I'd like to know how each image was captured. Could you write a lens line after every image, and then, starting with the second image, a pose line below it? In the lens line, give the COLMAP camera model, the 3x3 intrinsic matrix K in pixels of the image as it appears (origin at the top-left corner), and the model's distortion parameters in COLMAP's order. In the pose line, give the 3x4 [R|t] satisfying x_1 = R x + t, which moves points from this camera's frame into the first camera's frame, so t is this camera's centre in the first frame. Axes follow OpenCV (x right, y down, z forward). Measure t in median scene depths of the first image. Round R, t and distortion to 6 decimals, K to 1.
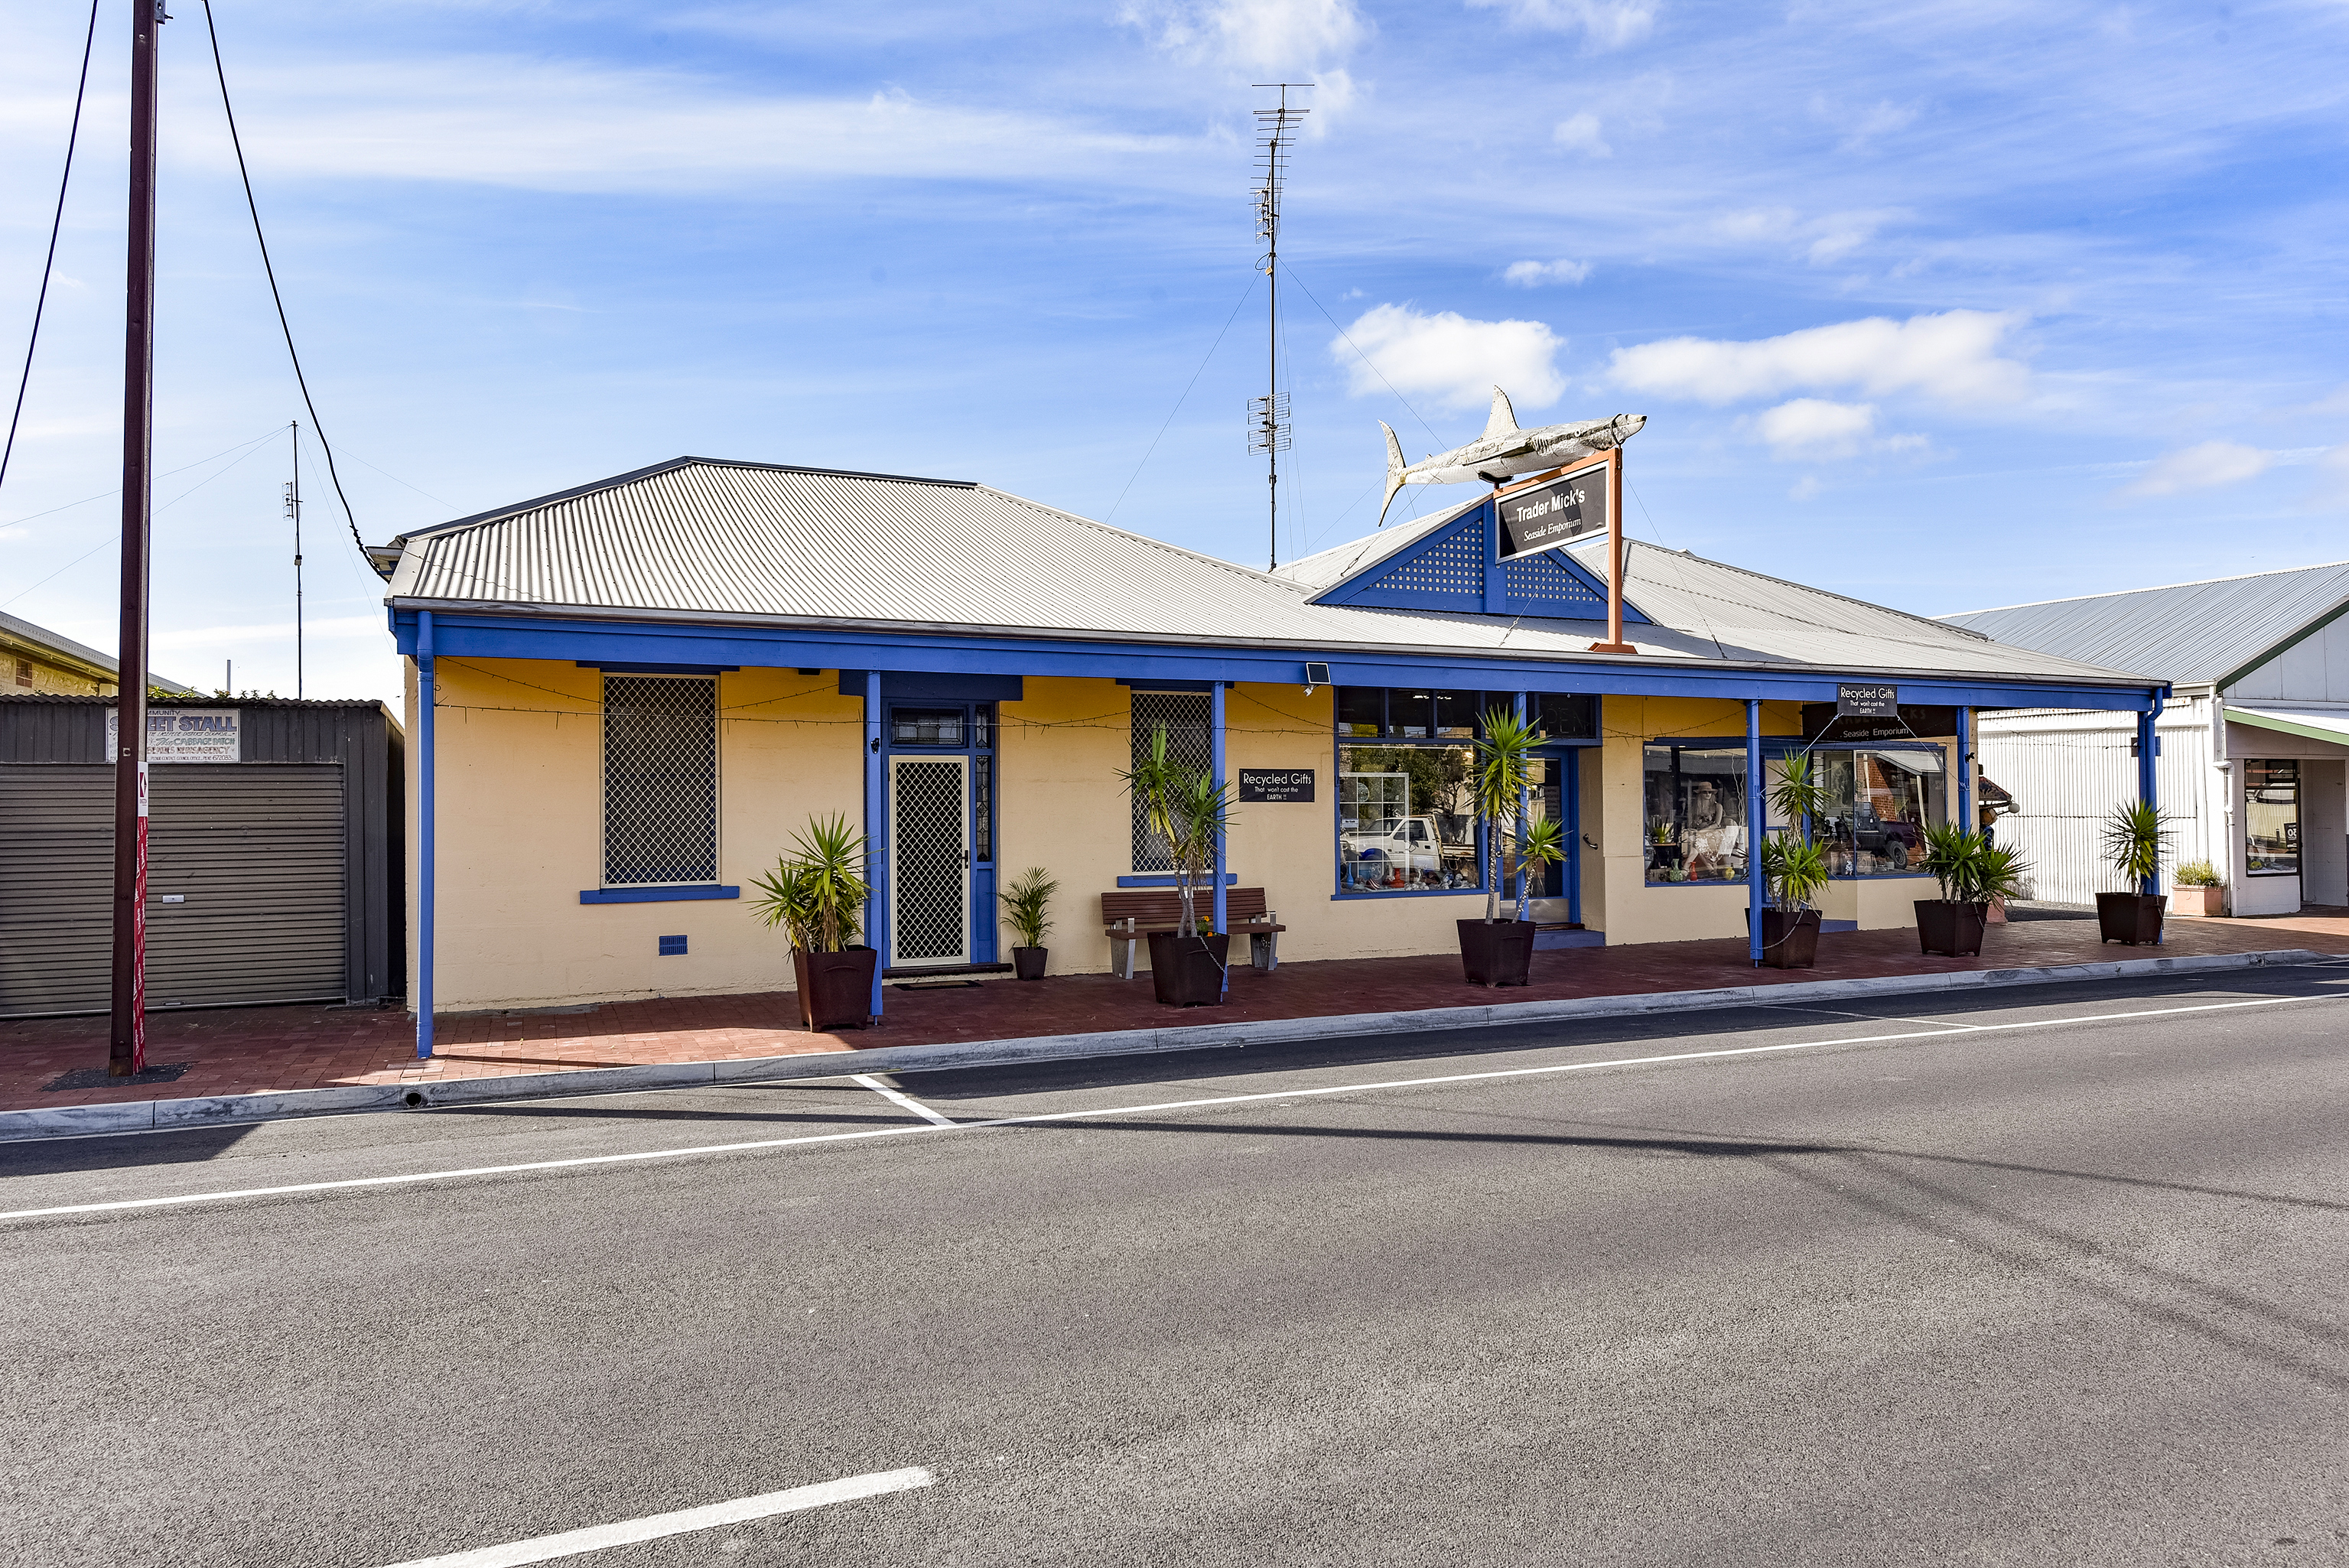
lens RADIAL K [[1458.3, 0, 1170.8], [0, 1458.3, 768.6], [0, 0, 1]] dist [-0.011465, -0.000622]
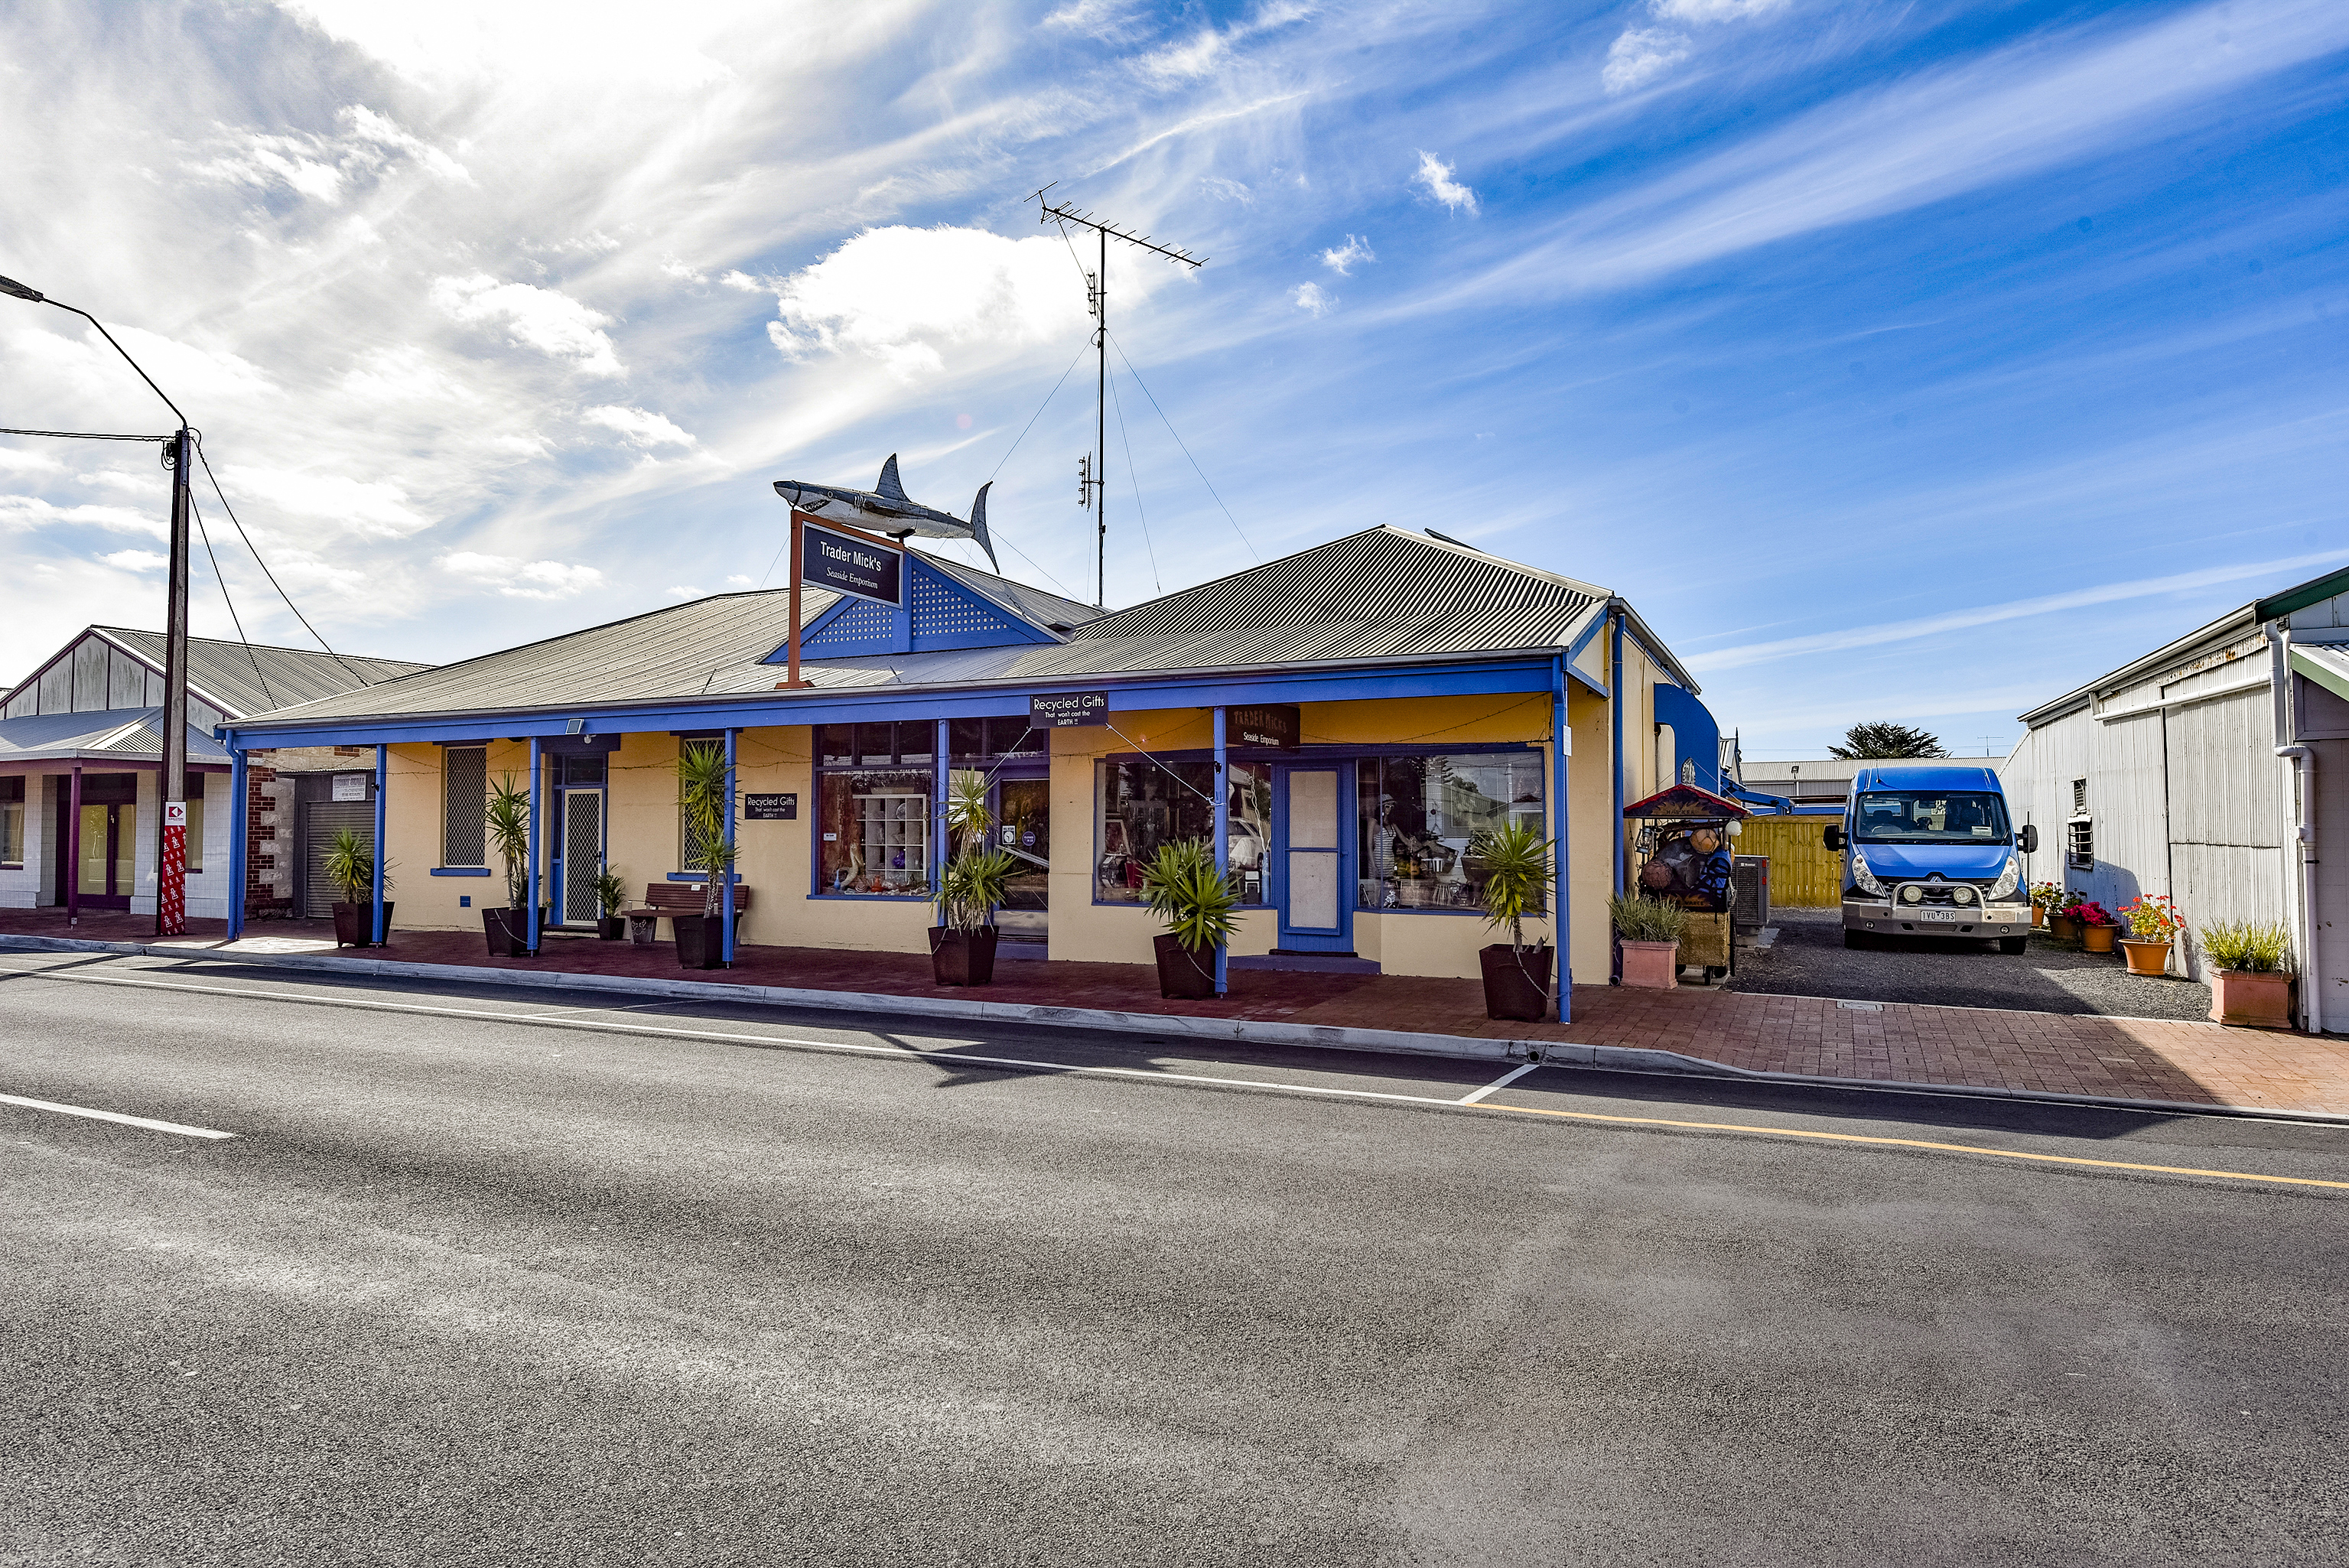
lens RADIAL K [[1357.1, 0, 1169.8], [0, 1357.1, 795.7], [0, 0, 1]] dist [-0.009968, 0.001007]
pose [[0.647560, -0.013980, -0.761886, 1.196120], [0.016057, 0.999860, -0.004700, 0.013012], [0.761845, -0.009190, 0.647694, 0.491677]]
